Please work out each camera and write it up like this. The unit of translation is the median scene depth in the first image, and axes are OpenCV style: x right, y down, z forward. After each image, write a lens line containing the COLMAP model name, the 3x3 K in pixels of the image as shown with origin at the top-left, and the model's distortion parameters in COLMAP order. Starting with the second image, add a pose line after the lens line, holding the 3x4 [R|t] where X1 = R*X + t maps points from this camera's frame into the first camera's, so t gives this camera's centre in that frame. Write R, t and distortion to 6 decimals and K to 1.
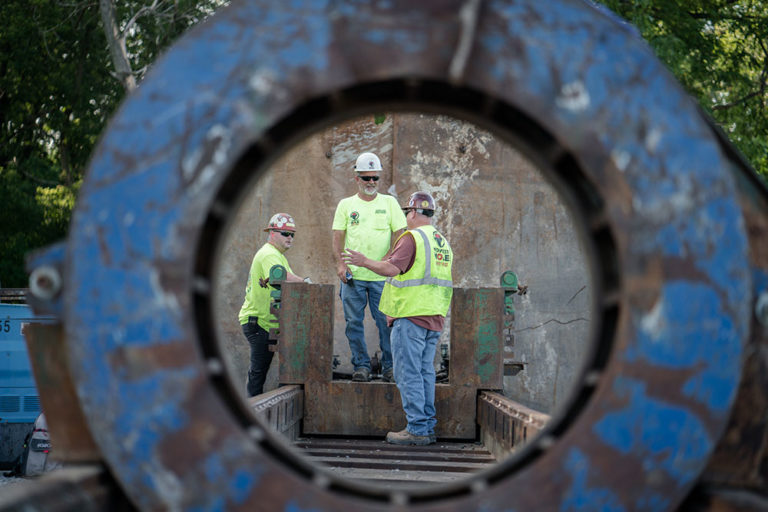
lens RADIAL K [[1899.8, 0, 384.0], [0, 1899.8, 256.0], [0, 0, 1]] dist [0.450089, -0.769322]
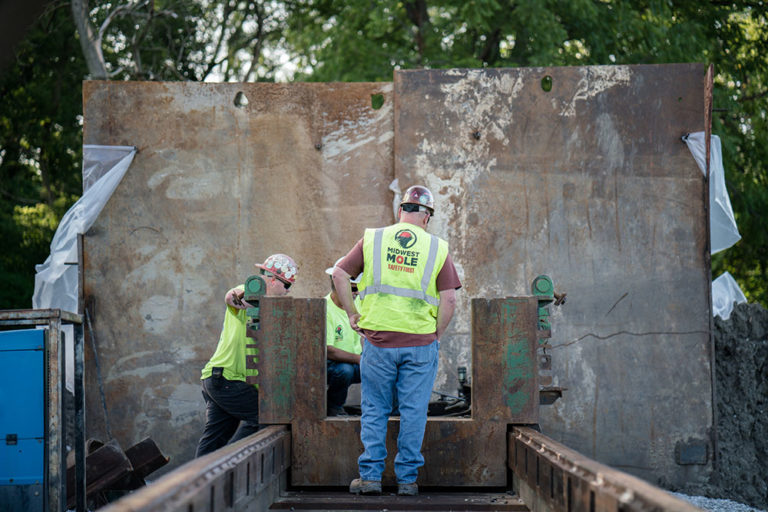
lens RADIAL K [[1899.8, 0, 384.0], [0, 1899.8, 256.0], [0, 0, 1]] dist [0.450089, -0.769322]
pose [[0.999613, -0.027700, -0.002596, 0.000915], [0.027676, 0.999577, -0.008940, 0.003938], [0.002843, 0.008865, 0.999957, 0.155764]]
